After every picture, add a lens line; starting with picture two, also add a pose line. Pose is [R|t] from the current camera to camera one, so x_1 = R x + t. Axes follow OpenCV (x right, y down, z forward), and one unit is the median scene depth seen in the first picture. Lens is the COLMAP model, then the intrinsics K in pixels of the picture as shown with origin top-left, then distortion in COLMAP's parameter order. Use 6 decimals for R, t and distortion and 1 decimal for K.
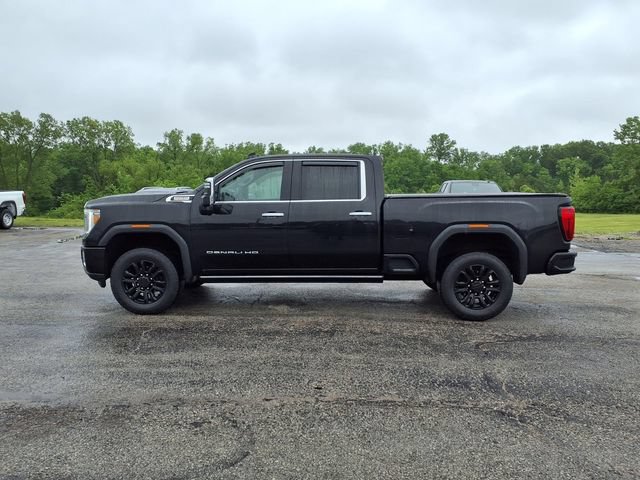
lens RADIAL K [[512.3, 0, 319.9], [0, 512.3, 240.4], [0, 0, 1]] dist [0.067670, -0.101625]
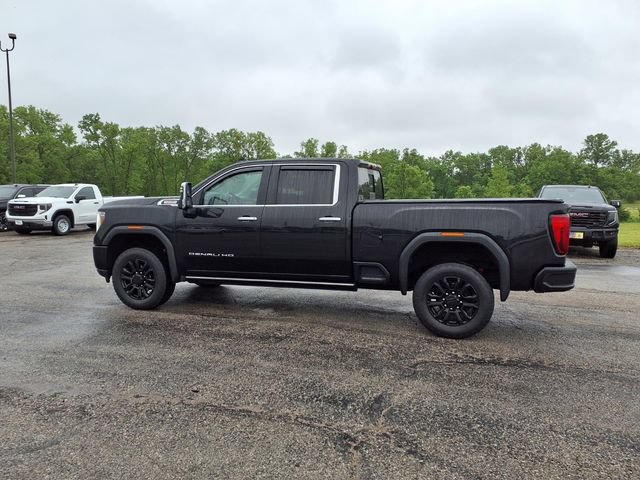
lens RADIAL K [[511.4, 0, 319.3], [0, 511.4, 242.5], [0, 0, 1]] dist [0.077723, -0.120568]
pose [[0.963393, 0.026863, -0.266745, 0.294589], [-0.028903, 0.999575, -0.003725, -0.003111], [0.266531, 0.011298, 0.963760, 0.054880]]
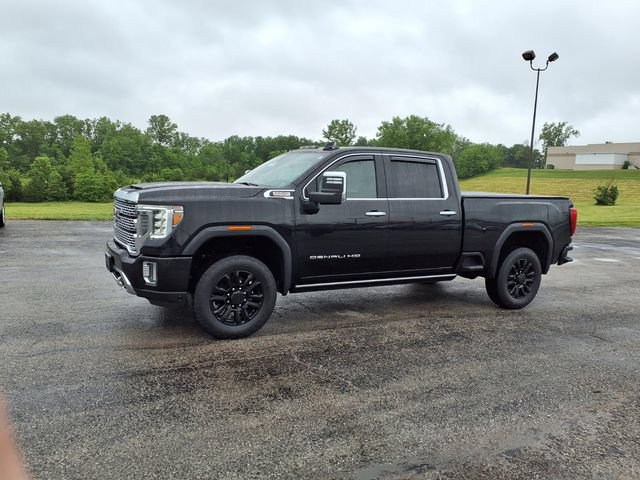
lens RADIAL K [[511.9, 0, 317.8], [0, 511.9, 240.1], [0, 0, 1]] dist [0.079621, -0.101659]
pose [[0.854668, -0.023565, 0.518640, -0.605396], [0.008058, 0.999451, 0.032132, -0.030879], [-0.519112, -0.023283, 0.854389, 0.249302]]
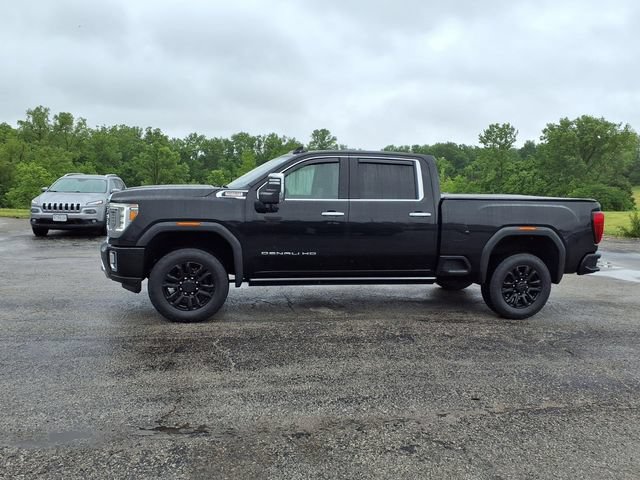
lens RADIAL K [[511.4, 0, 319.3], [0, 511.4, 242.5], [0, 0, 1]] dist [0.077723, -0.120568]
pose [[0.971640, 0.005433, 0.236402, -0.313532], [-0.010359, 0.999754, 0.019598, -0.014322], [-0.236238, -0.021491, 0.971458, 0.078185]]
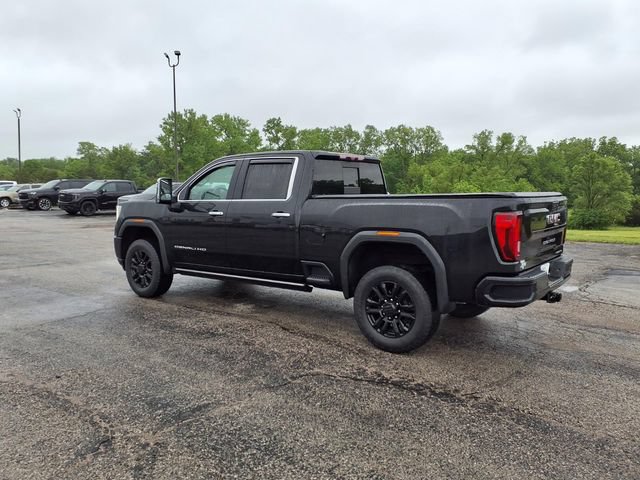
lens RADIAL K [[509.7, 0, 319.2], [0, 509.7, 241.6], [0, 0, 1]] dist [0.100609, -0.149169]
pose [[0.816307, 0.055022, -0.574992, 0.617177], [-0.055689, 0.998312, 0.016469, -0.020700], [0.574928, 0.018577, 0.817993, 0.262065]]
